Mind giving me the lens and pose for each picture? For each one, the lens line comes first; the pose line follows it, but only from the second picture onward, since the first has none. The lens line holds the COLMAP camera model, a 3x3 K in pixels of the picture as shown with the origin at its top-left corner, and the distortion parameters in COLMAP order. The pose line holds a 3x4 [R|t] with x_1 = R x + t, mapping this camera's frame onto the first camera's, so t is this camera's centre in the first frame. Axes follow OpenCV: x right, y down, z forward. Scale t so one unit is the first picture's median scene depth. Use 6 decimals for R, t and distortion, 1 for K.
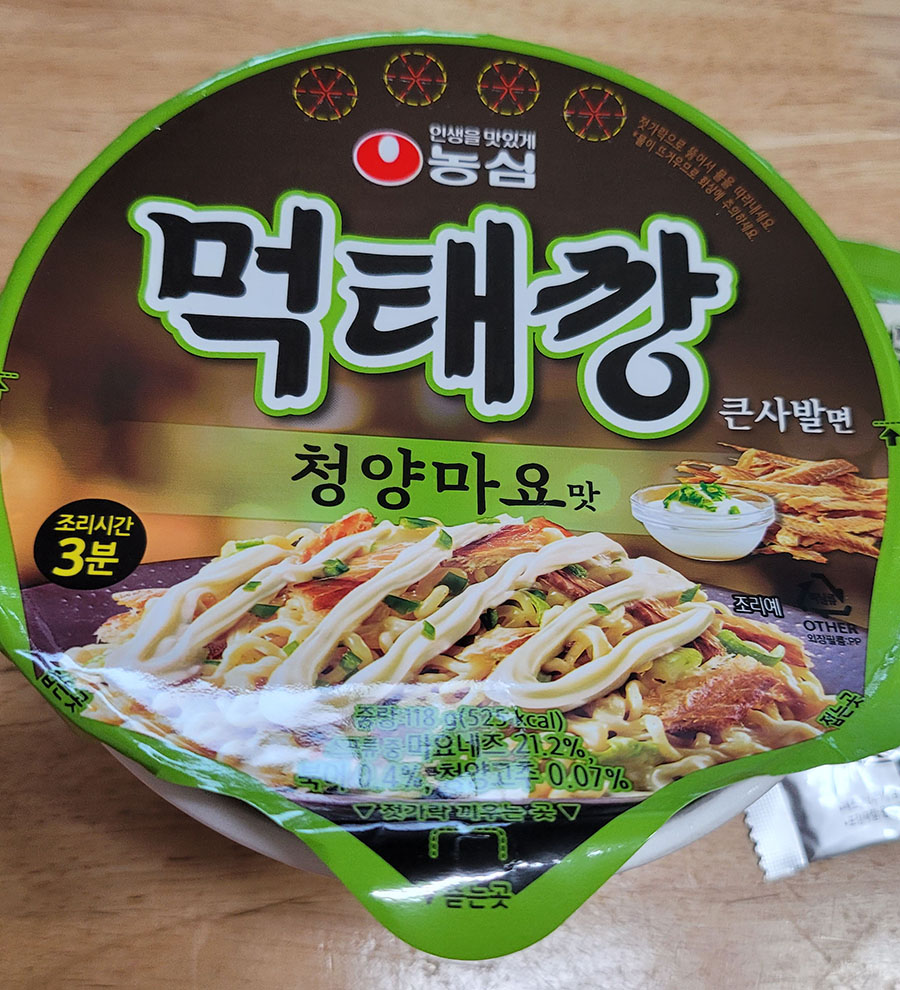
lens RADIAL K [[1260.6, 0, 450.2], [0, 1260.6, 494.5], [0, 0, 1]] dist [-0.005389, 0.000000]
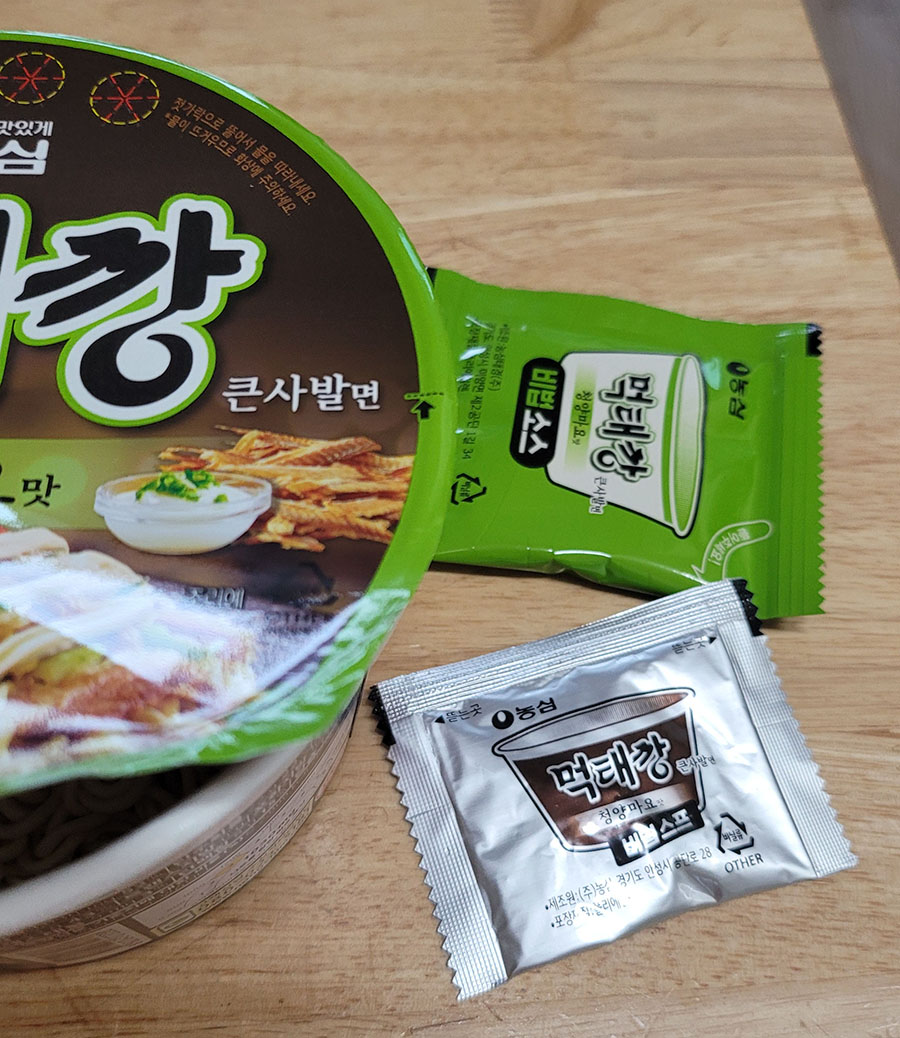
lens RADIAL K [[1248.1, 0, 449.8], [0, 1248.1, 519.7], [0, 0, 1]] dist [0.003653, 0.000000]
pose [[0.998143, -0.057124, -0.021143, 0.371560], [0.053507, 0.988159, -0.143798, 0.144995], [0.029107, 0.142400, 0.989381, 0.177720]]
